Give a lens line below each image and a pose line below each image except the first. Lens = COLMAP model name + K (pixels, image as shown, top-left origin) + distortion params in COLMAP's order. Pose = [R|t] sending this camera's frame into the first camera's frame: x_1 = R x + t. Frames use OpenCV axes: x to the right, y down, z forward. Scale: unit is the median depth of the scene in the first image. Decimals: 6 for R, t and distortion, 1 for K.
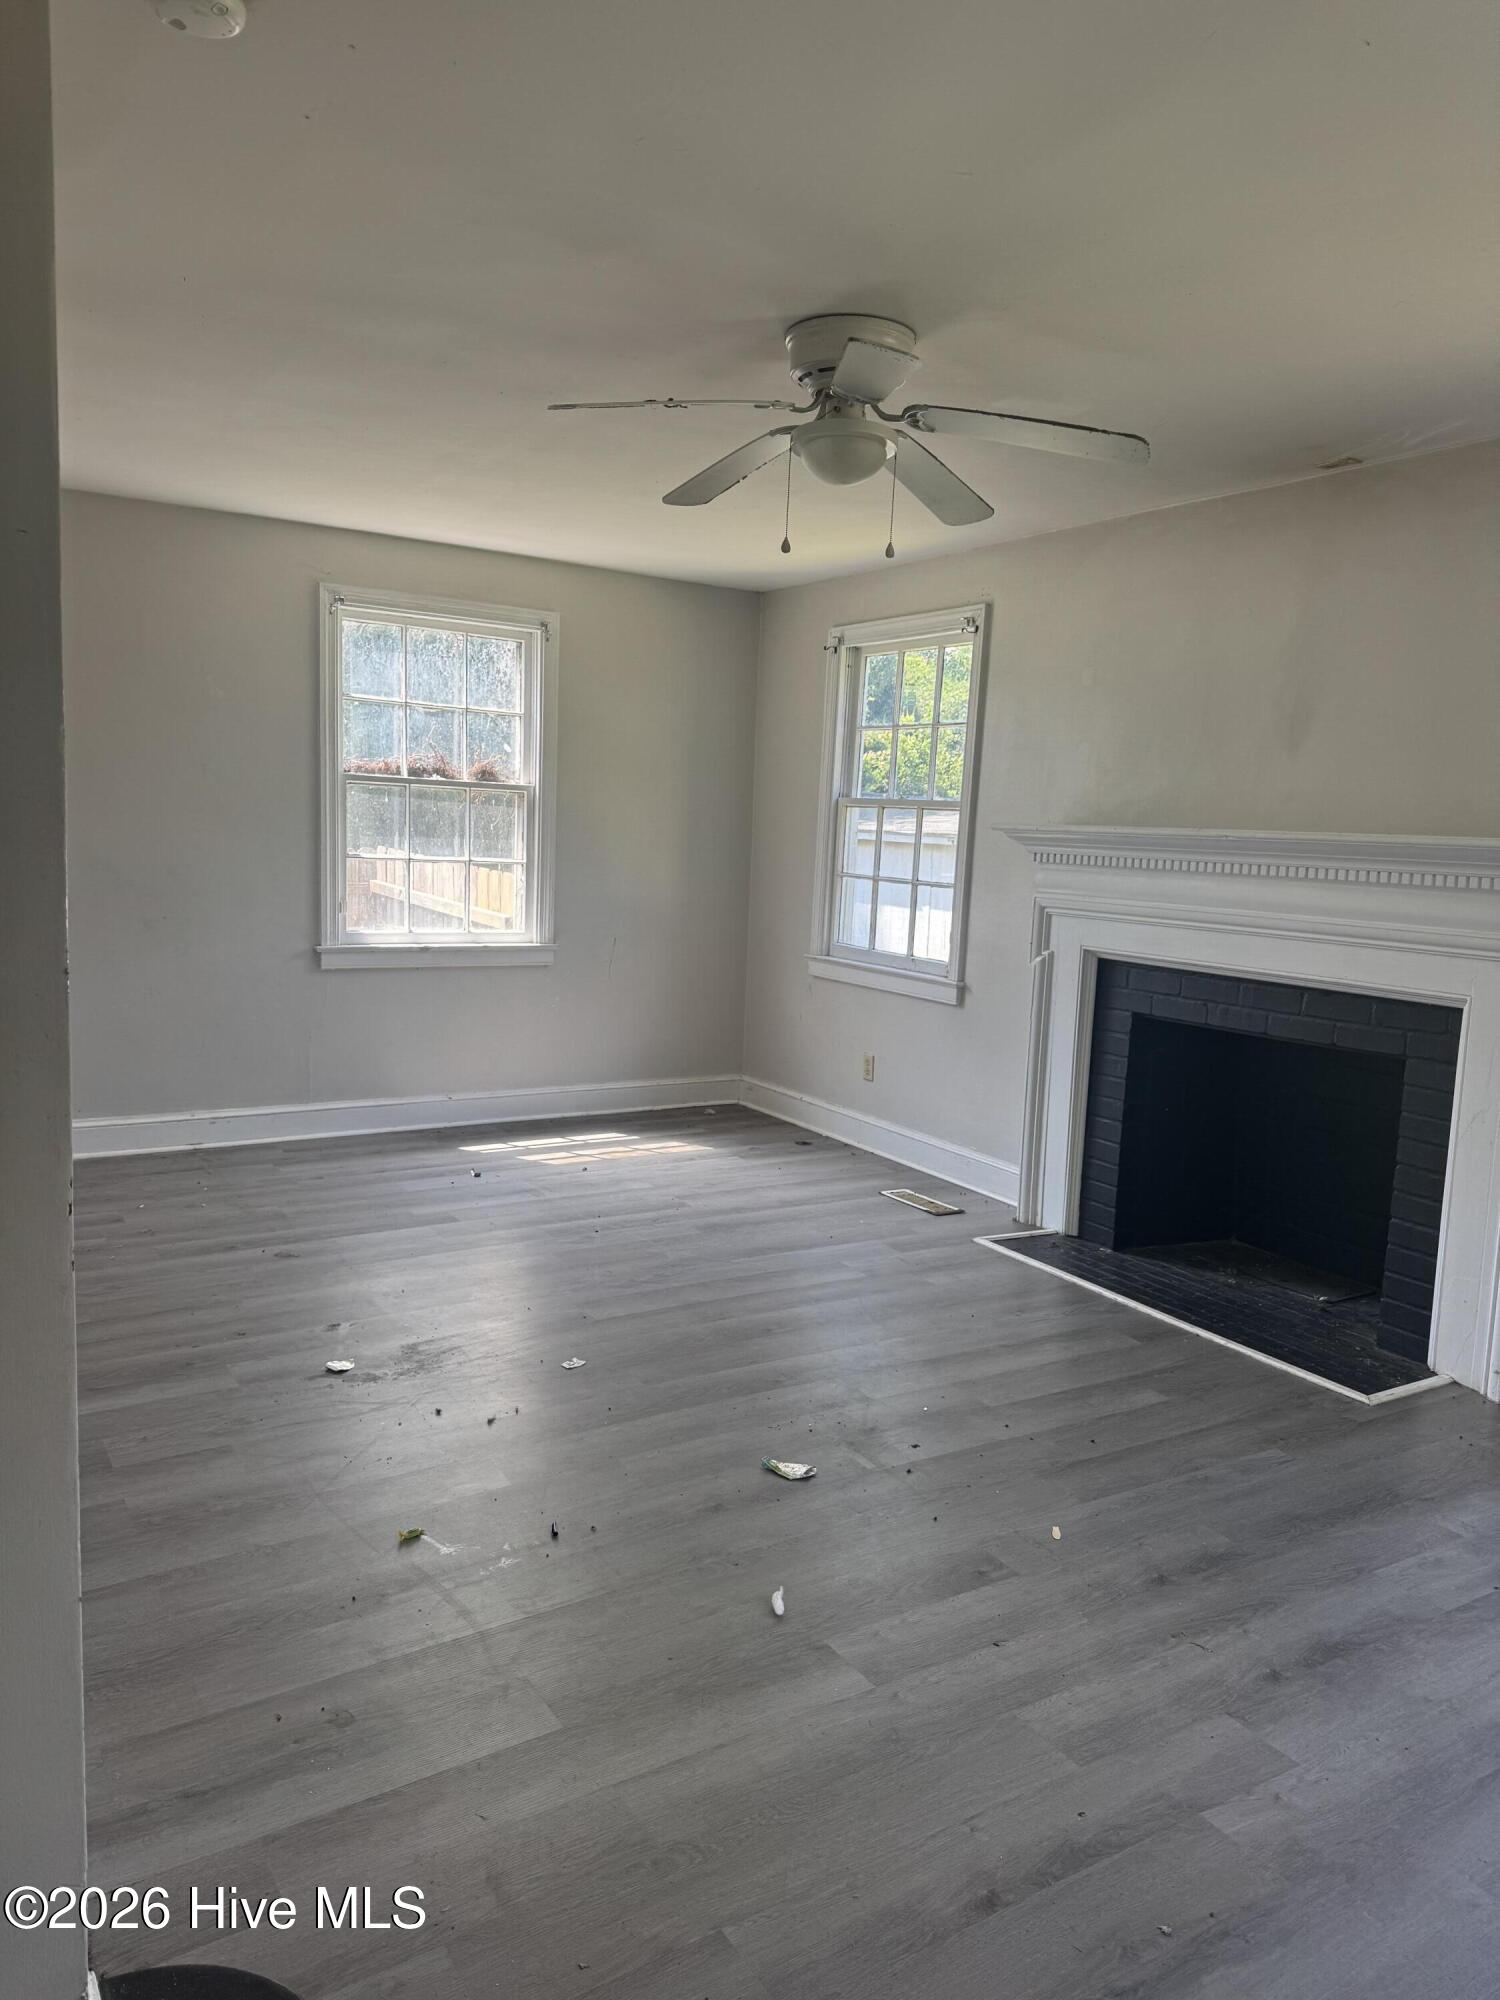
lens RADIAL K [[1425.2, 0, 737.2], [0, 1425.2, 1006.2], [0, 0, 1]] dist [0.061688, -0.123041]
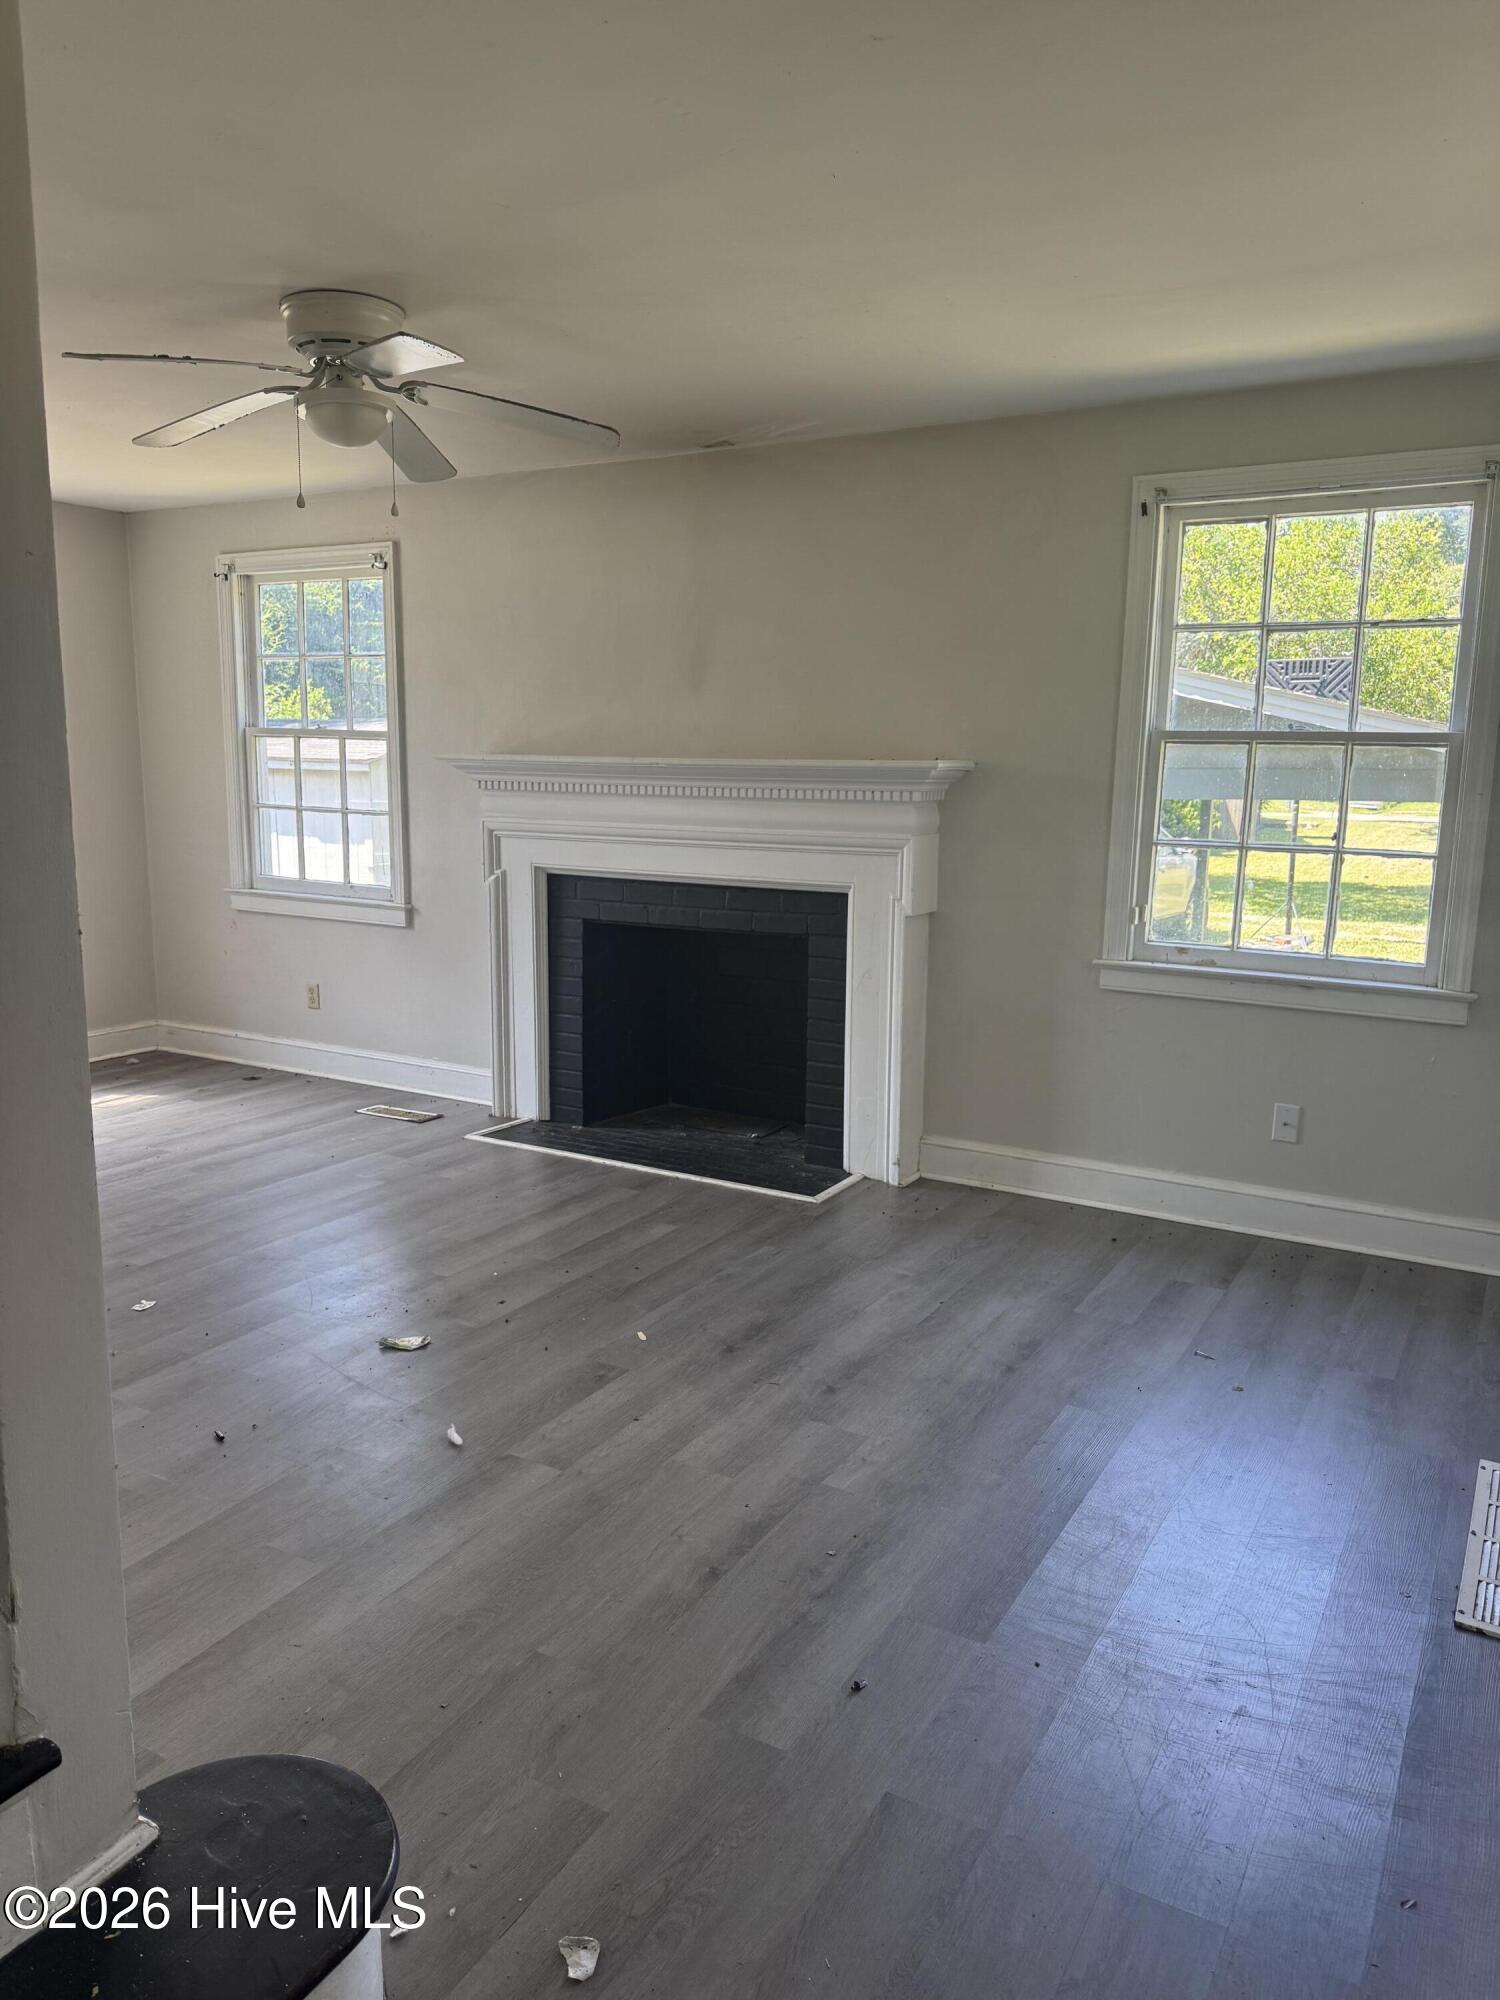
lens RADIAL K [[1425.2, 0, 778.9], [0, 1425.2, 1028.0], [0, 0, 1]] dist [0.061688, -0.123041]
pose [[0.870183, -0.120317, 0.477814, -0.152890], [0.084939, 0.991841, 0.095064, -0.004532], [-0.485353, -0.042139, 0.873302, -0.084707]]
